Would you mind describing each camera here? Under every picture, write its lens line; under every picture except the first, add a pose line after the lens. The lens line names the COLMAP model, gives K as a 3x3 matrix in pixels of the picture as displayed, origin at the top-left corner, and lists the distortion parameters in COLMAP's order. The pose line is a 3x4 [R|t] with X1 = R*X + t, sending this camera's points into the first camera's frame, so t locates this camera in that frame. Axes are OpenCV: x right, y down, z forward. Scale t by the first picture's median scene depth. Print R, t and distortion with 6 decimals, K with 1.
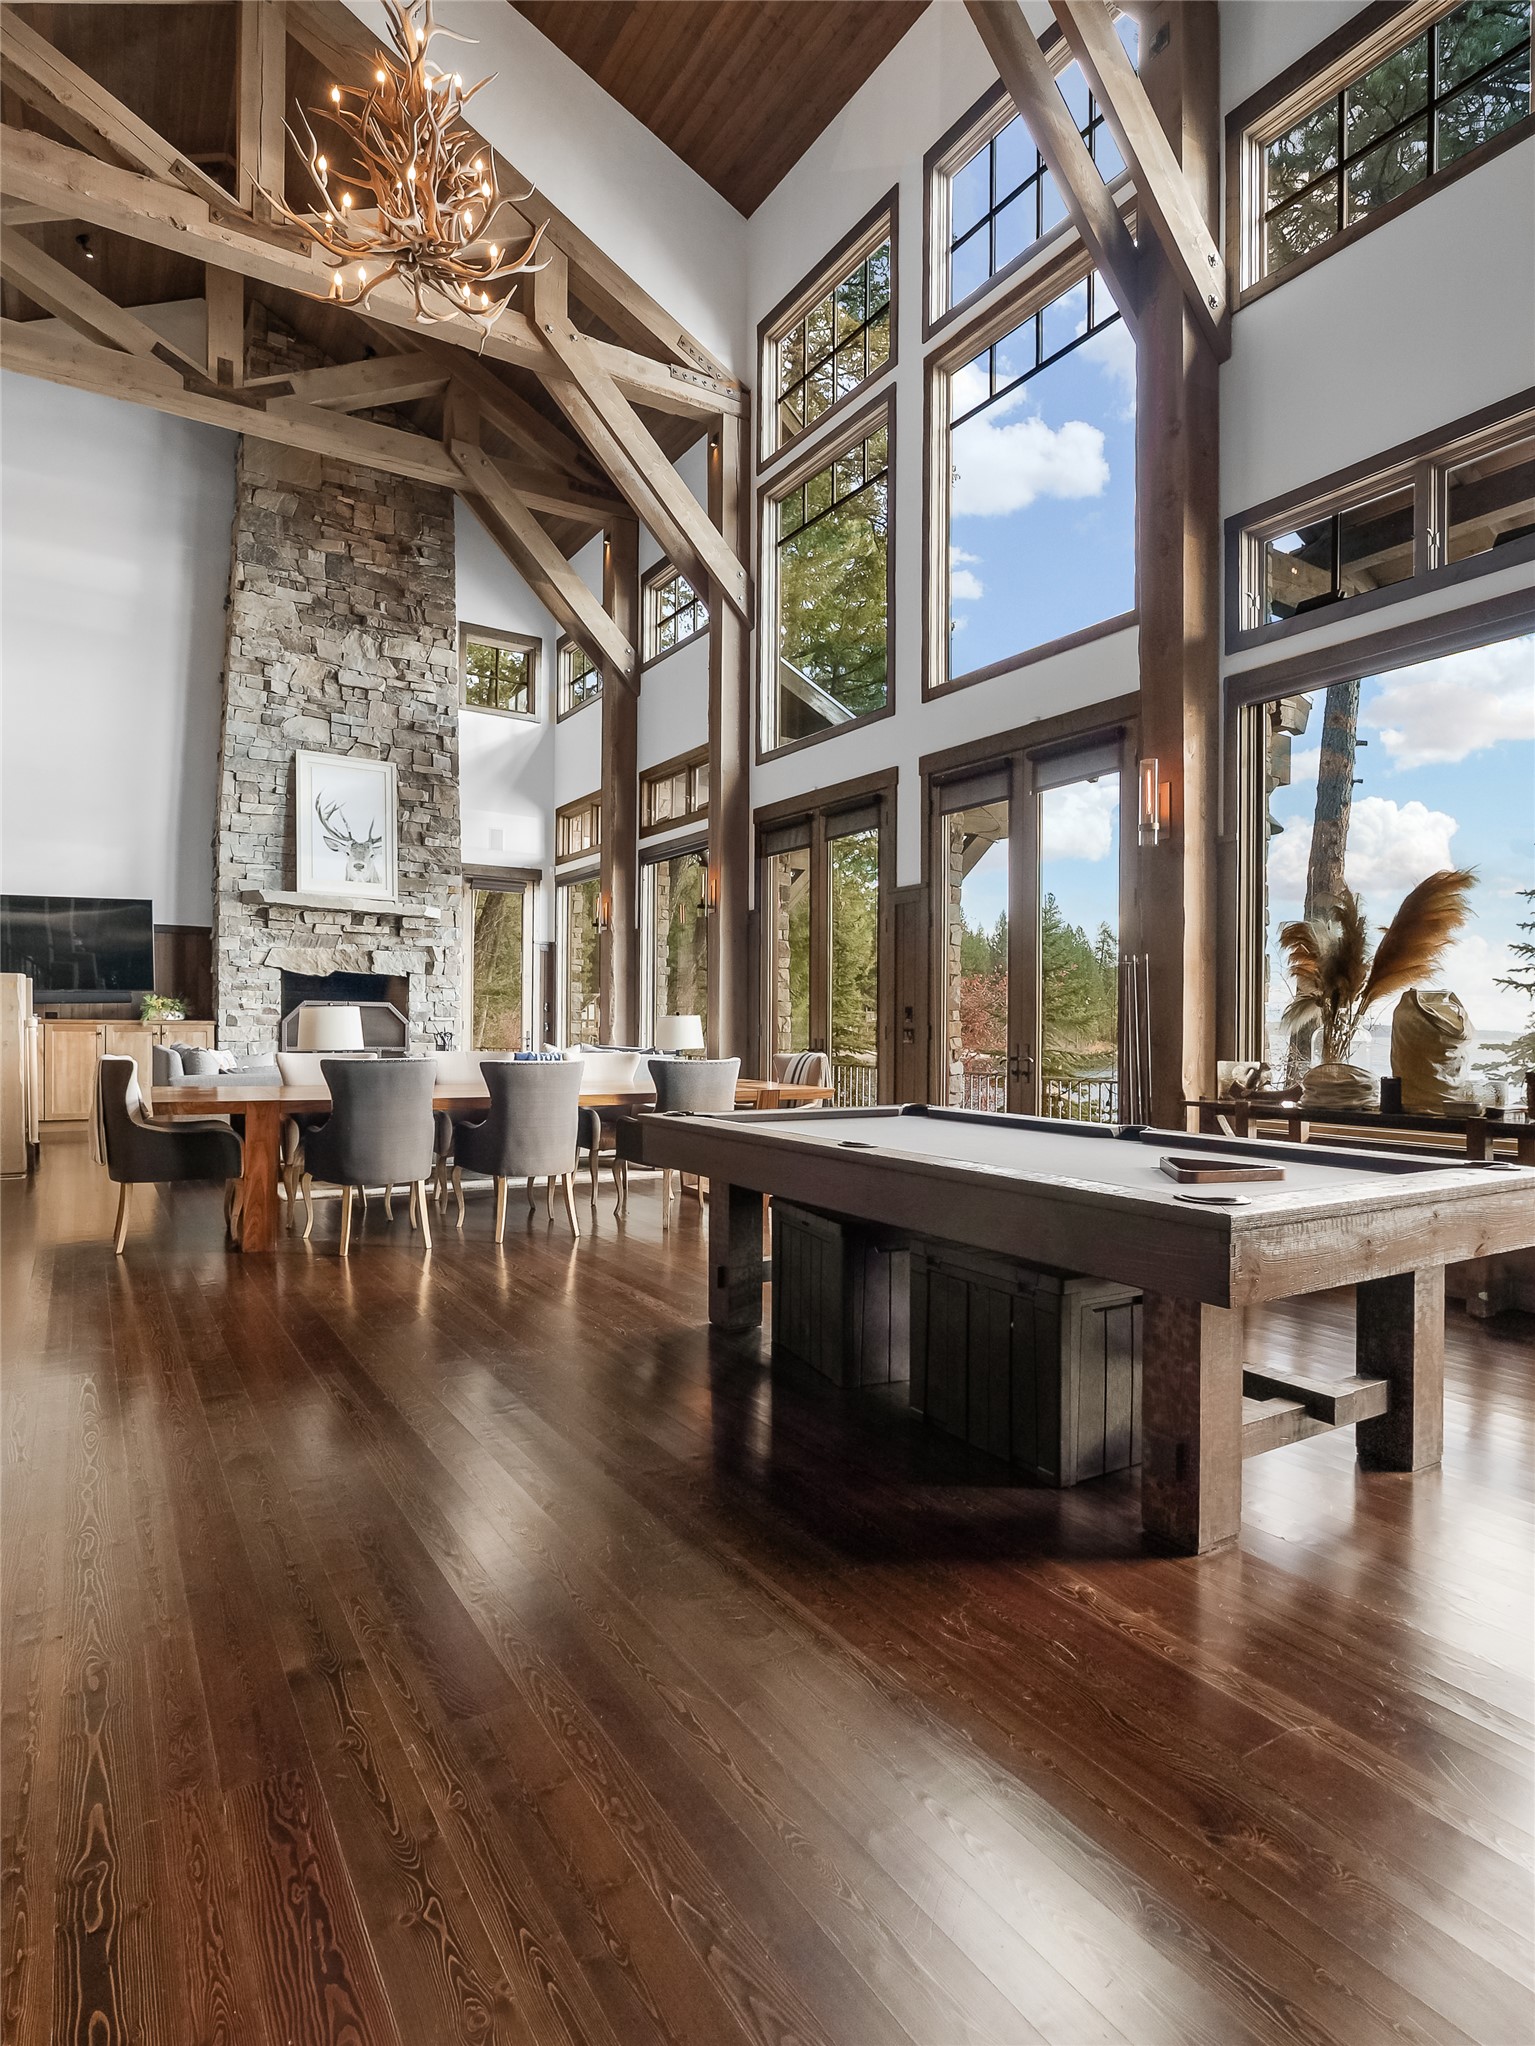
lens RADIAL K [[1082.2, 0, 728.2], [0, 1082.2, 1003.9], [0, 0, 1]] dist [-0.018895, 0.008981]
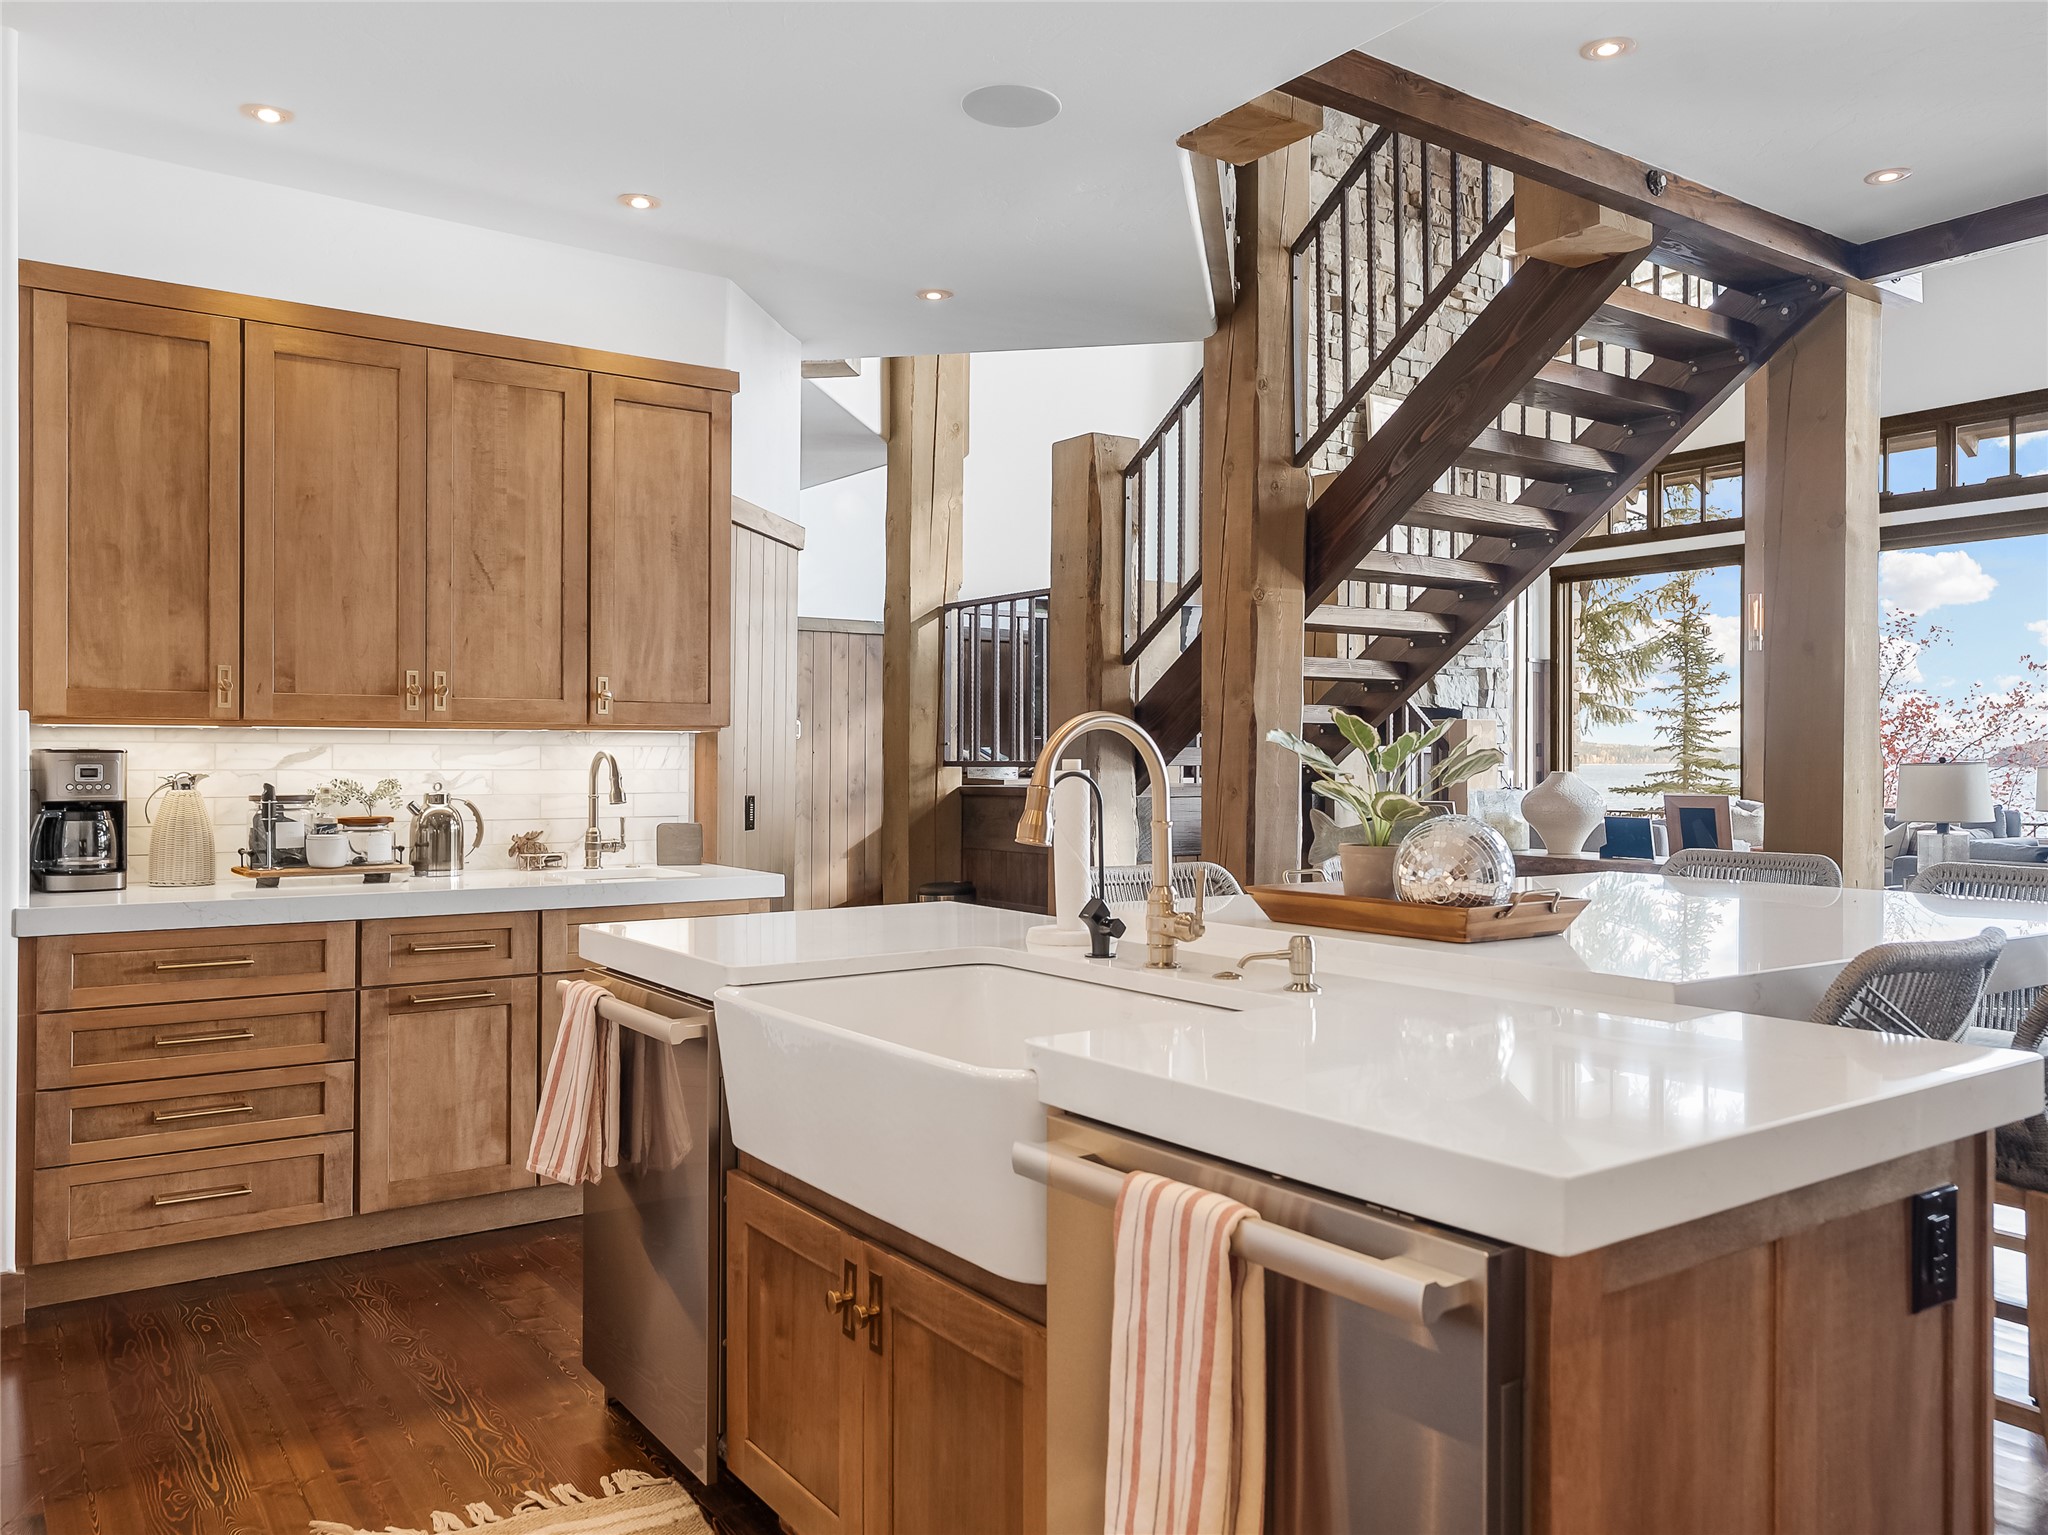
lens RADIAL K [[1529.9, 0, 1024.0], [0, 1529.9, 767.5], [0, 0, 1]] dist [-0.000359, -0.001069]
pose [[0.997538, -0.018445, 0.067662, -0.700402], [0.017142, 0.999657, 0.019792, -0.012677], [-0.068003, -0.018583, 0.997512, 0.005769]]
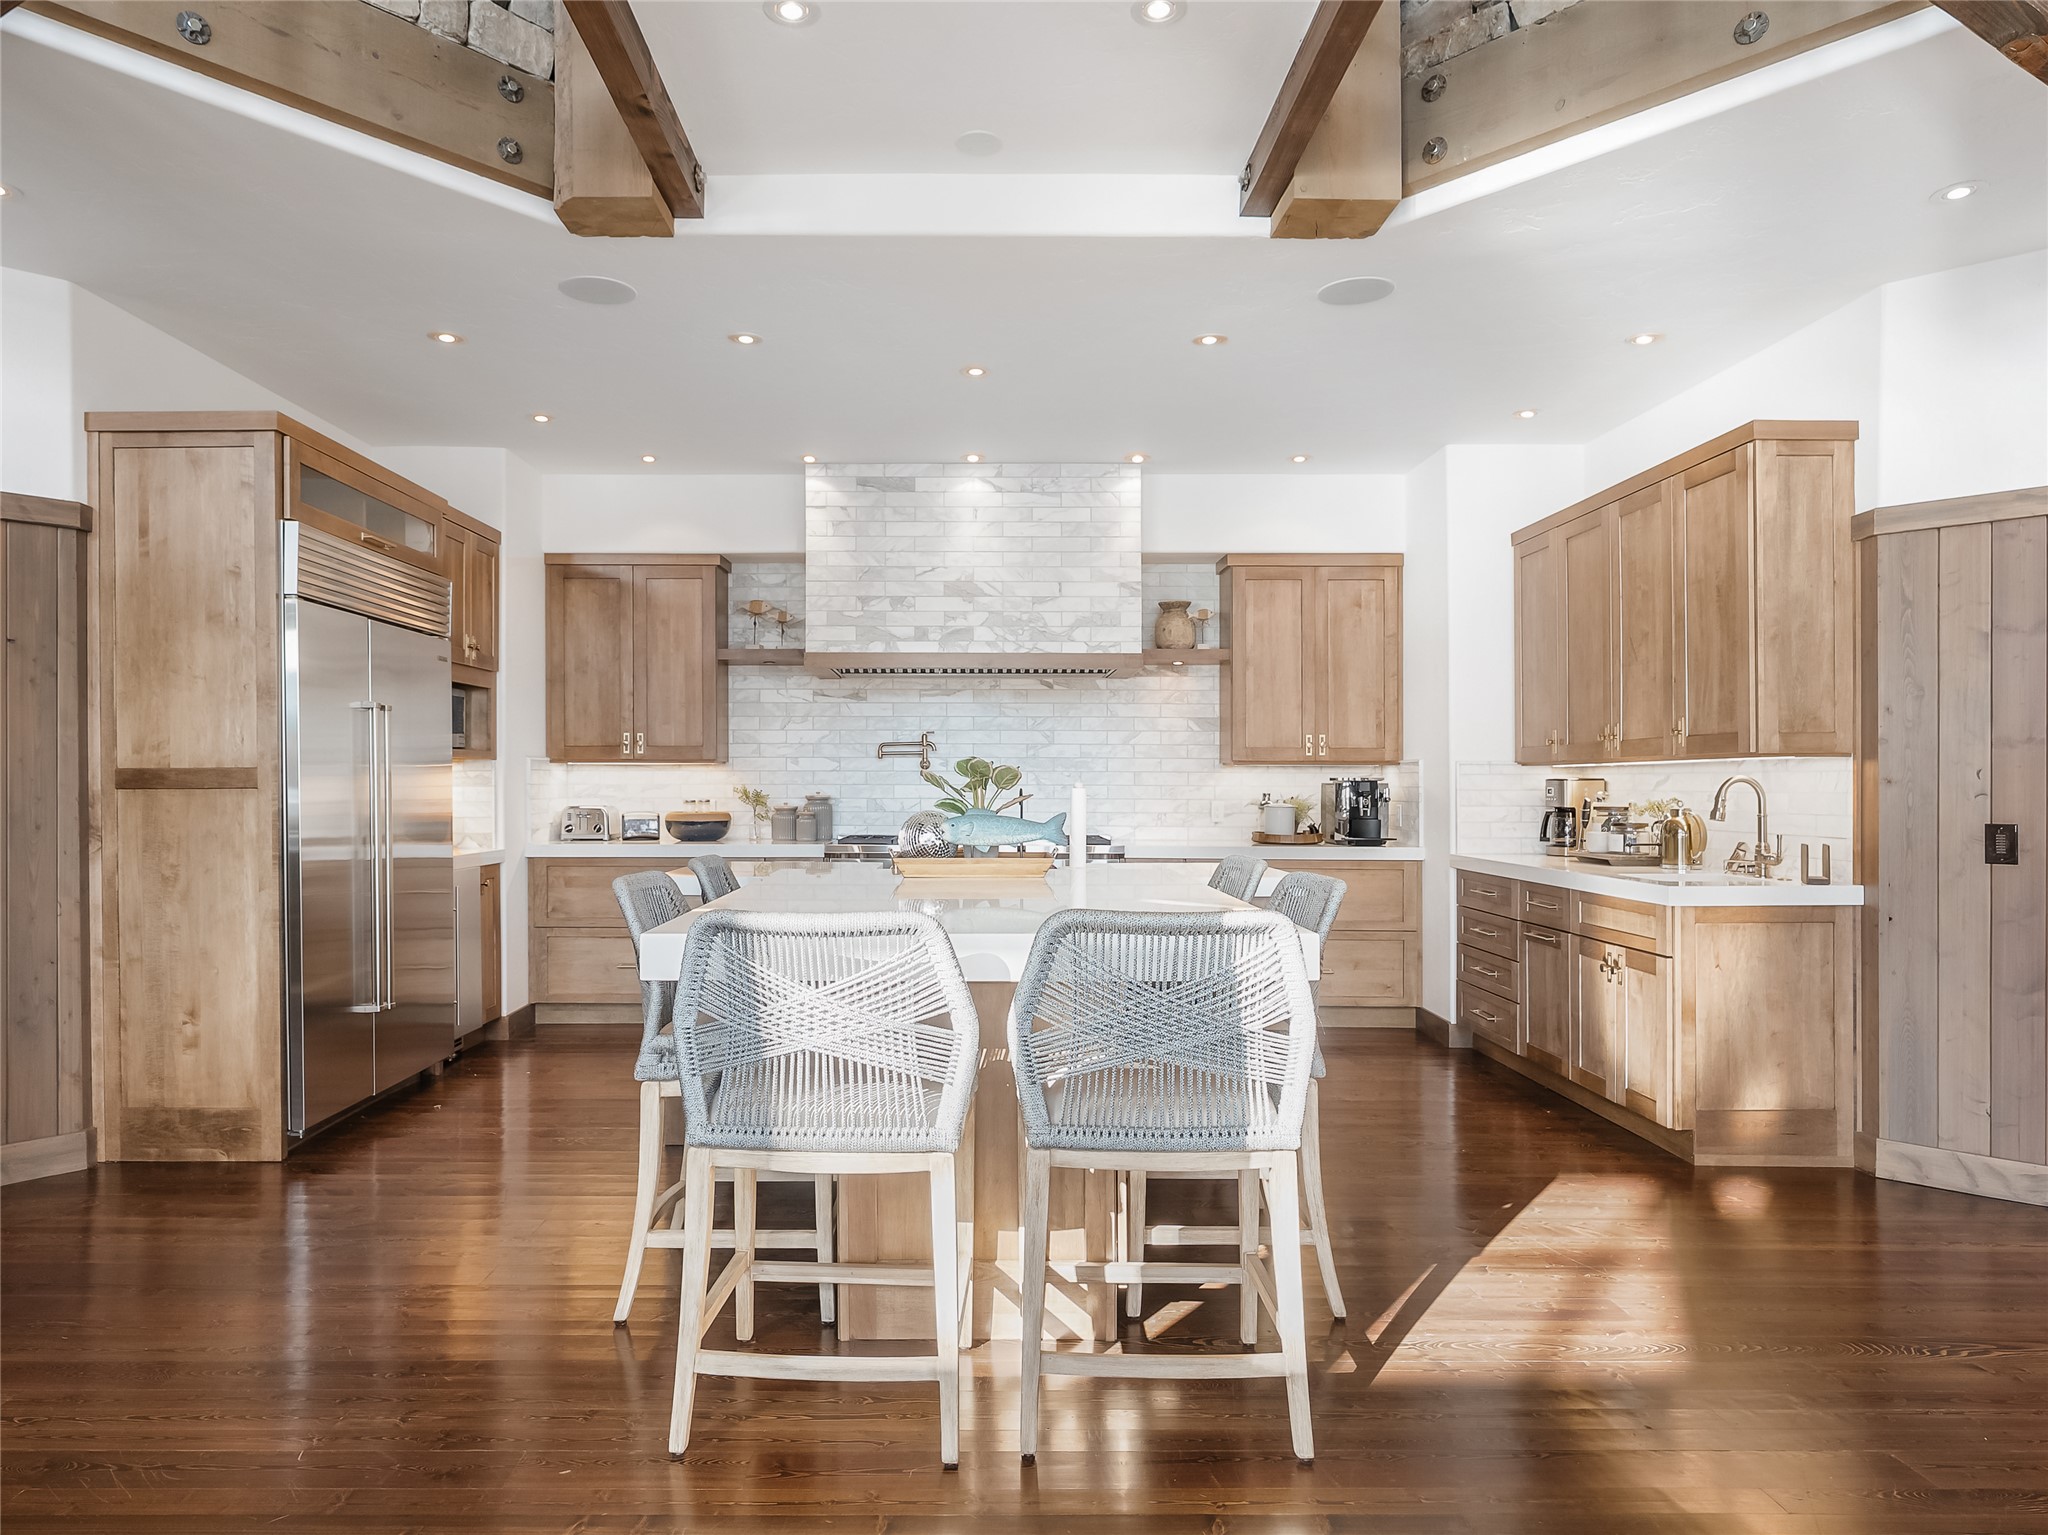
lens RADIAL K [[1247.5, 0, 983.1], [0, 1247.5, 814.8], [0, 0, 1]] dist [-0.003954, -0.000872]
pose [[-0.510560, -0.000130, -0.859842, -0.332940], [0.000573, 1.000000, -0.000491, 0.001006], [0.859842, -0.000744, -0.510560, 0.407698]]
